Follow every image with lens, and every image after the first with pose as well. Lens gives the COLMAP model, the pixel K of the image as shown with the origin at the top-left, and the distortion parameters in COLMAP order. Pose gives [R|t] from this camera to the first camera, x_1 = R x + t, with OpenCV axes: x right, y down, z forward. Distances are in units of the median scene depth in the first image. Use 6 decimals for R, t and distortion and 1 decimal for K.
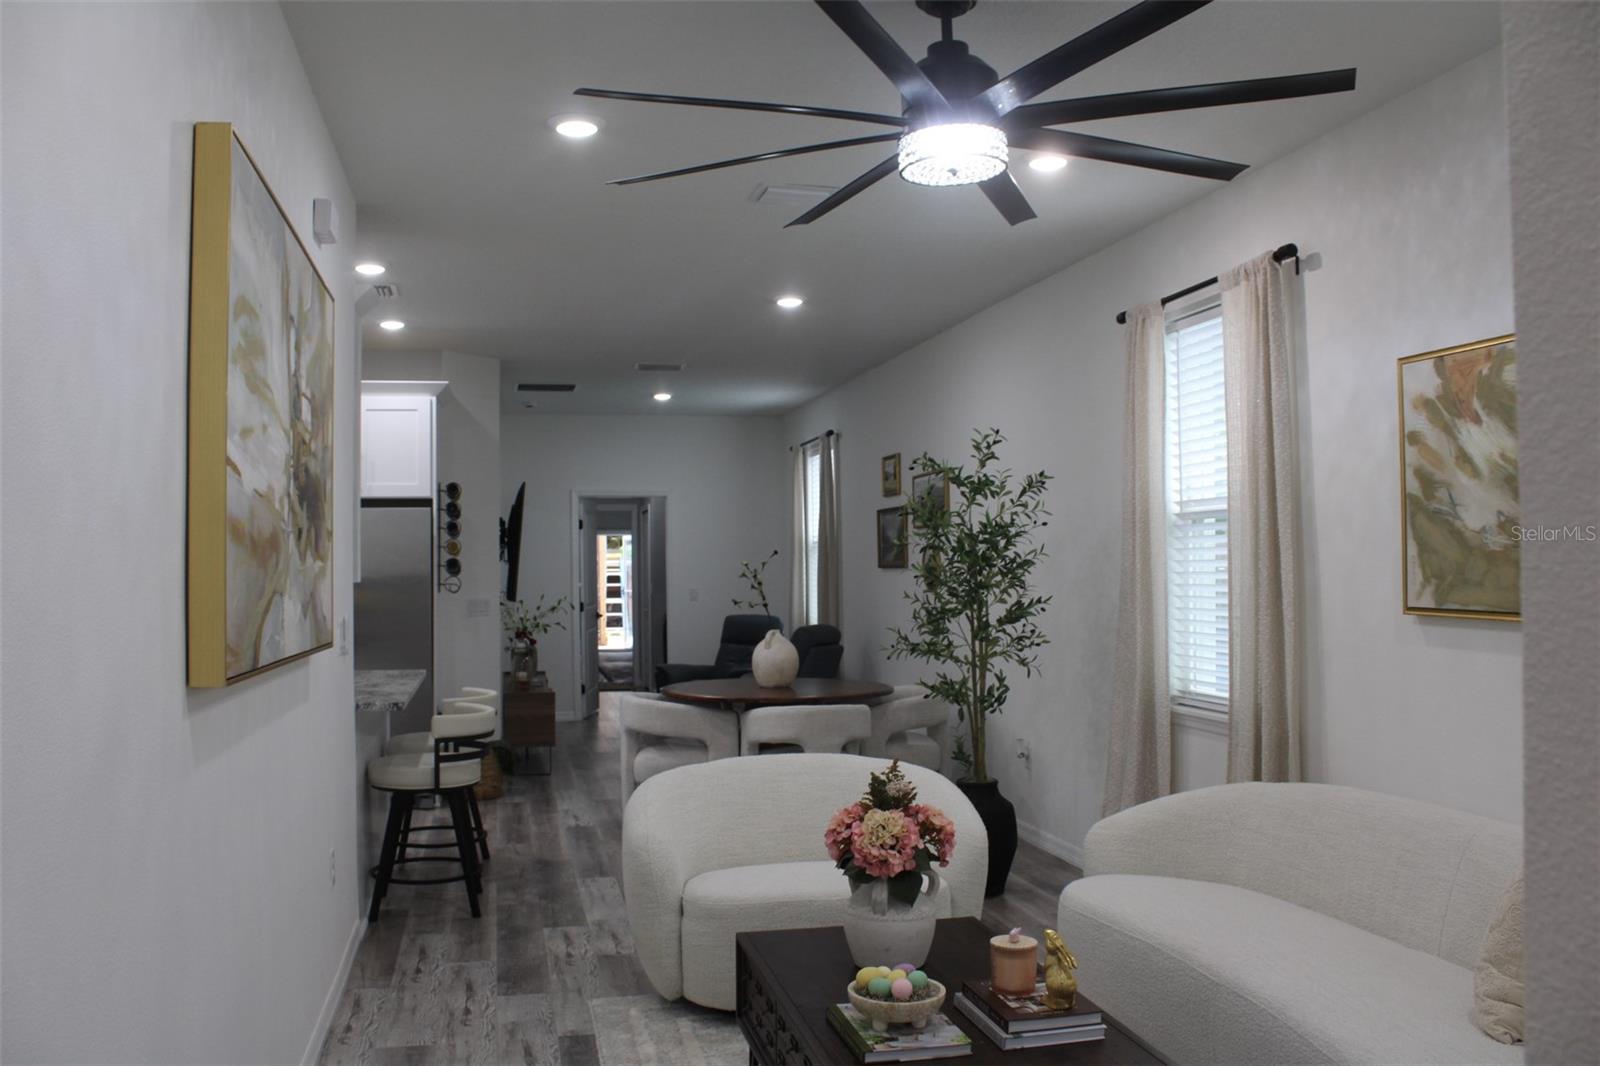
lens RADIAL K [[1323.7, 0, 800.4], [0, 1323.7, 540.9], [0, 0, 1]] dist [-0.167200, 0.137205]
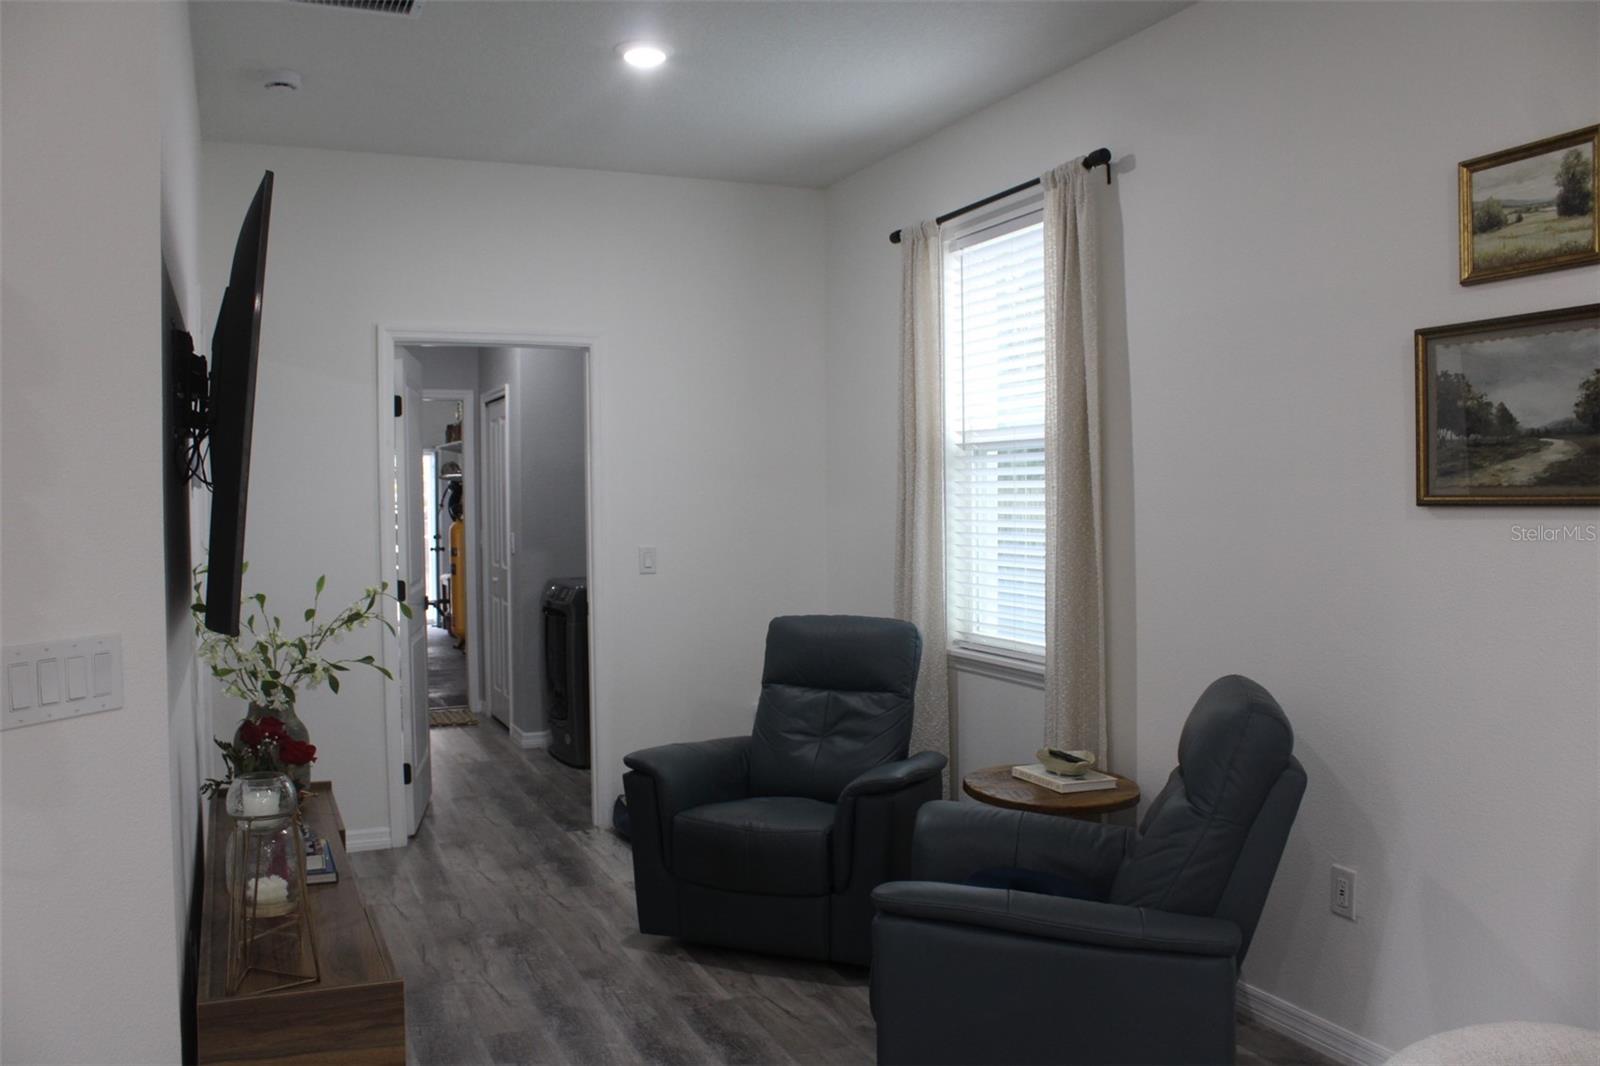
lens RADIAL K [[1323.7, 0, 800.4], [0, 1323.7, 540.9], [0, 0, 1]] dist [-0.167200, 0.137205]
pose [[0.977303, -0.014137, 0.211374, -0.029829], [0.003940, 0.998811, 0.048584, 0.002491], [-0.211809, -0.046648, 0.976197, 0.130423]]
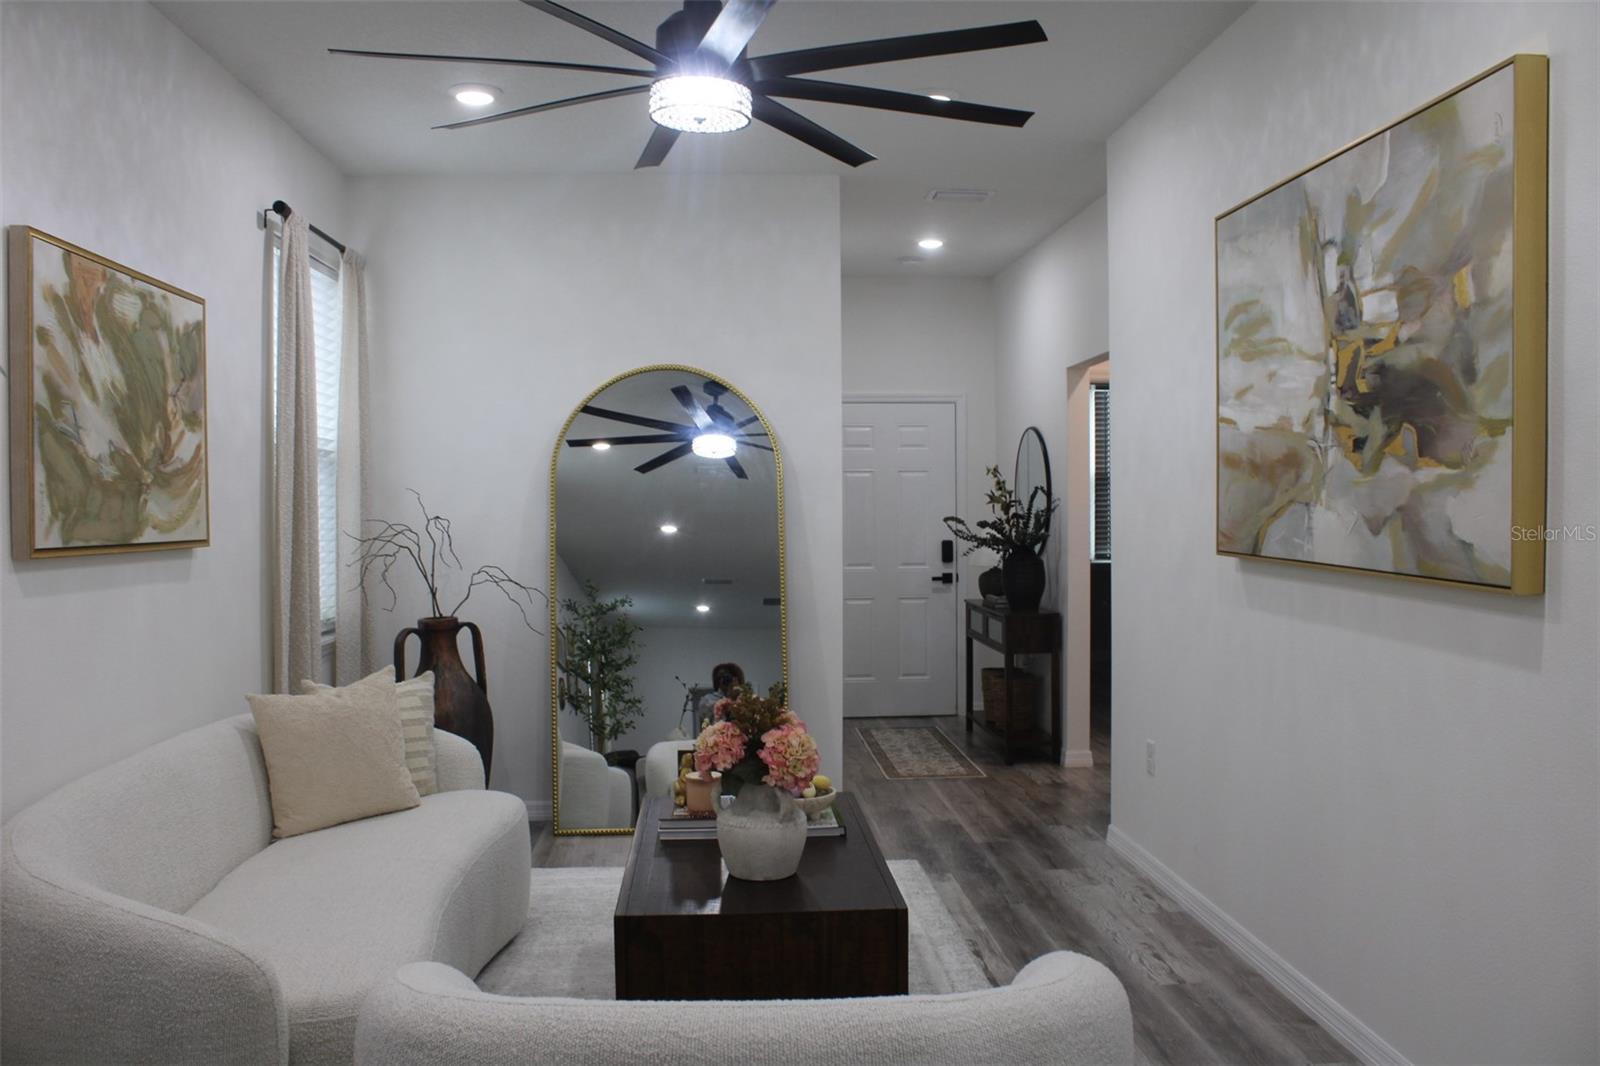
lens RADIAL K [[1323.7, 0, 800.4], [0, 1323.7, 540.9], [0, 0, 1]] dist [-0.167200, 0.137205]
pose [[-0.986840, 0.009760, 0.161405, -0.113623], [0.011199, 0.999905, 0.008012, 0.047245], [-0.161312, 0.009714, -0.986856, 1.746041]]
